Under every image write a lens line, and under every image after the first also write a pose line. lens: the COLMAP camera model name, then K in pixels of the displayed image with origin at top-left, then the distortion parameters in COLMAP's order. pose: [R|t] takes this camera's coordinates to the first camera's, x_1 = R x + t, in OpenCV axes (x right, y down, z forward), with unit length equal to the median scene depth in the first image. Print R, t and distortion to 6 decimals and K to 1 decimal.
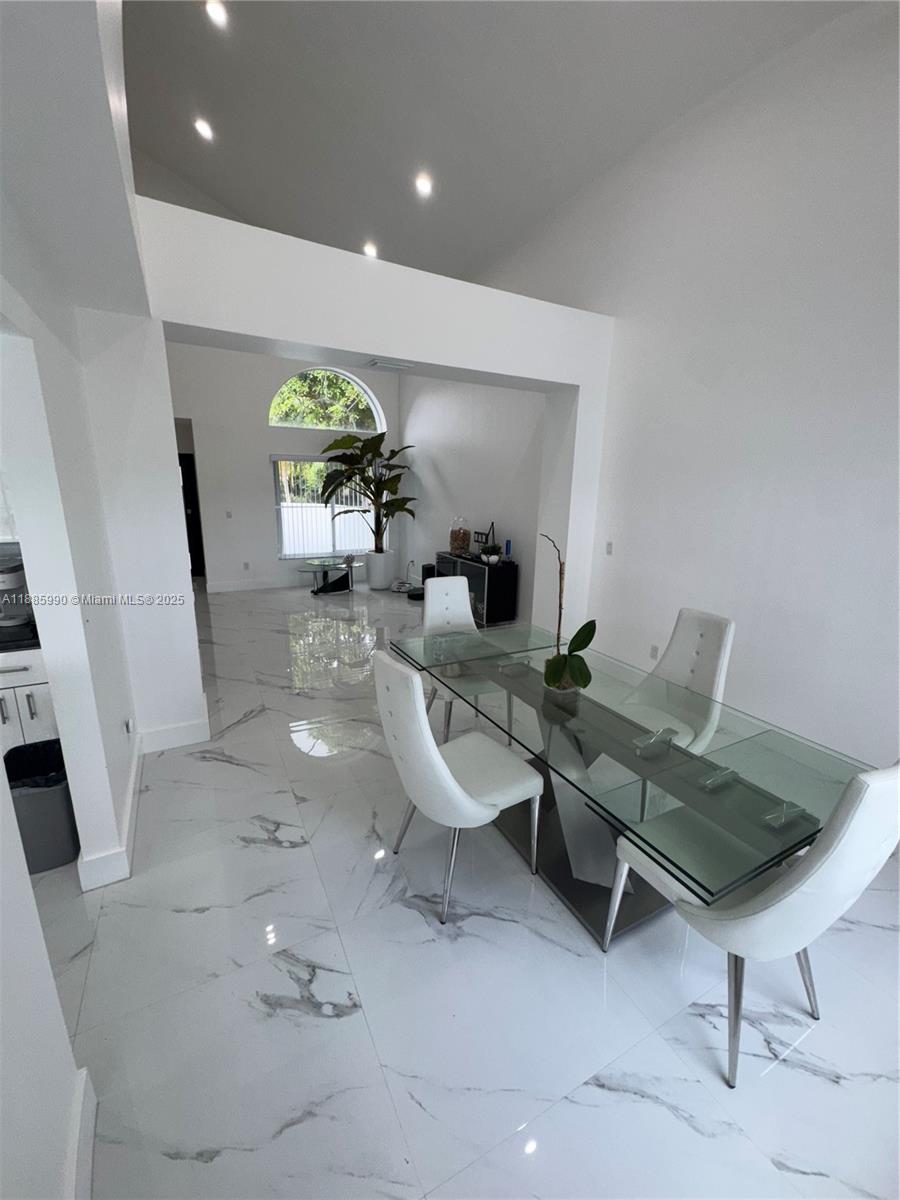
lens RADIAL K [[473.5, 0, 450.0], [0, 473.5, 600.0], [0, 0, 1]] dist [-0.000967, 0.000081]
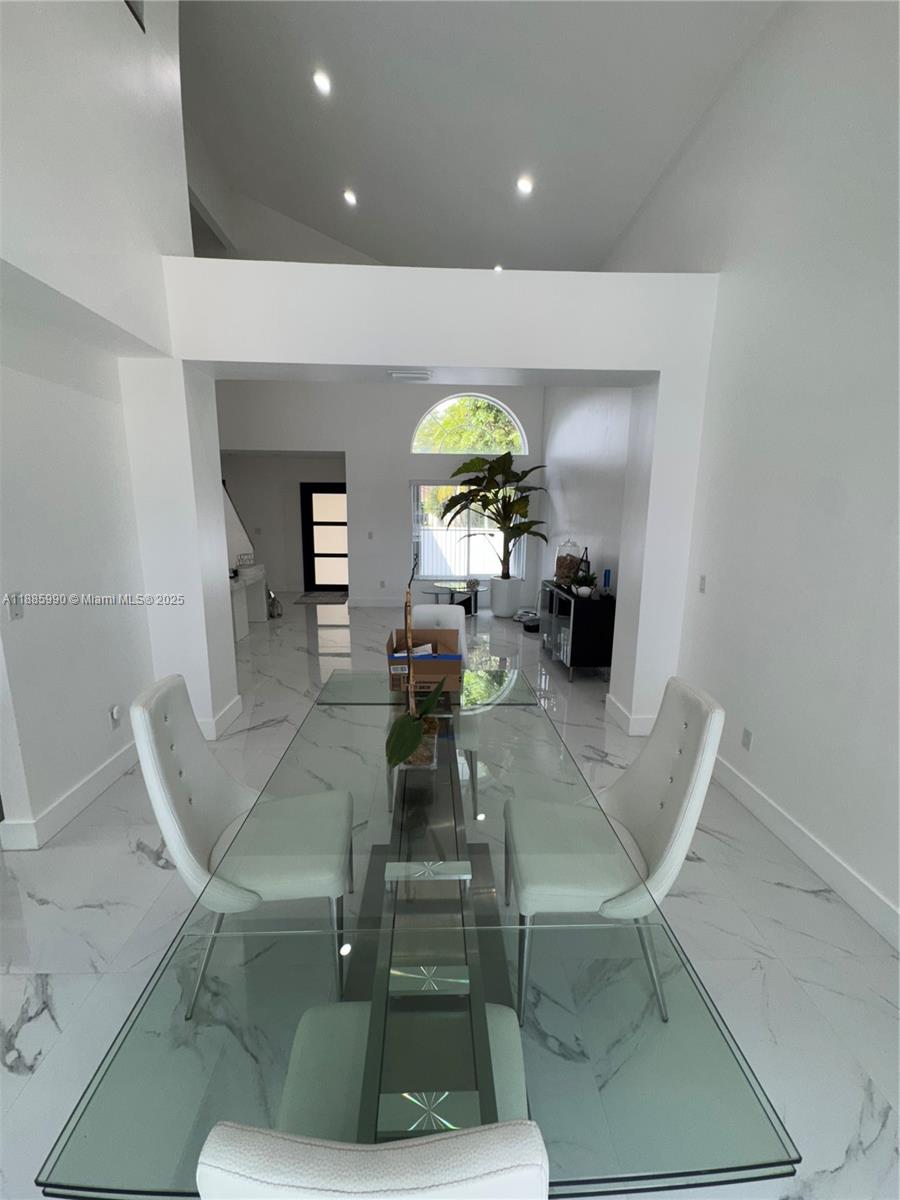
lens RADIAL K [[479.2, 0, 447.4], [0, 479.2, 596.1], [0, 0, 1]] dist [0.024885, -0.013855]
pose [[0.896404, 0.066492, -0.438223, 0.180166], [-0.095384, 0.994458, -0.044222, -0.012341], [0.432854, 0.081440, 0.897778, 0.098934]]
